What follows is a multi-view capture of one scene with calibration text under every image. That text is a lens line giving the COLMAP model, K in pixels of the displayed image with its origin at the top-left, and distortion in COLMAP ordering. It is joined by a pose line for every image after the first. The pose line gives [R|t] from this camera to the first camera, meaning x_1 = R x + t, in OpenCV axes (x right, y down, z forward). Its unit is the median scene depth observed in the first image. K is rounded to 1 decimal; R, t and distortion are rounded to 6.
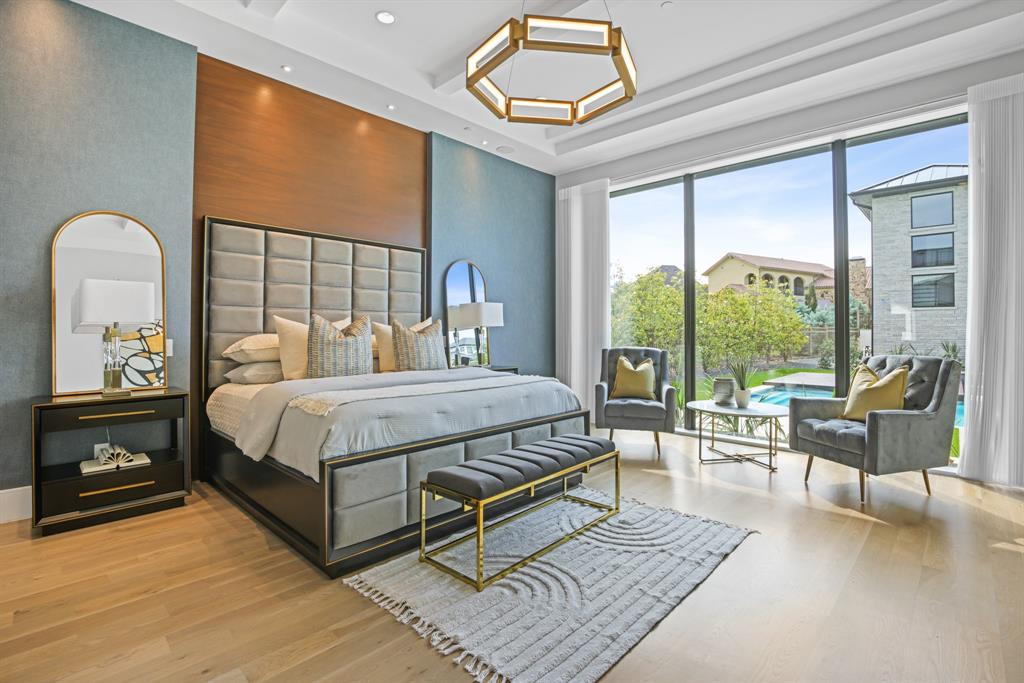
lens RADIAL K [[476.0, 0, 512.0], [0, 476.0, 341.5], [0, 0, 1]] dist [-0.018889, 0.000711]
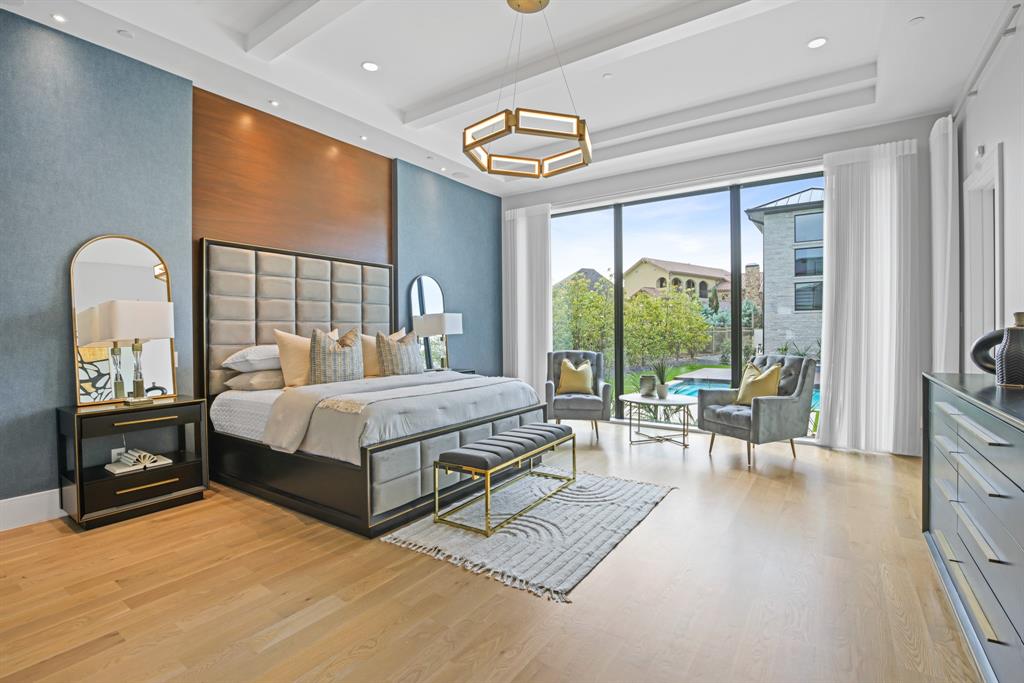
lens RADIAL K [[474.8, 0, 509.9], [0, 474.8, 355.5], [0, 0, 1]] dist [-0.010984, 0.000061]
pose [[0.987386, -0.016380, 0.157481, -0.134097], [0.011831, 0.999487, 0.029777, -0.020220], [-0.157888, -0.027538, 0.987073, -0.212366]]
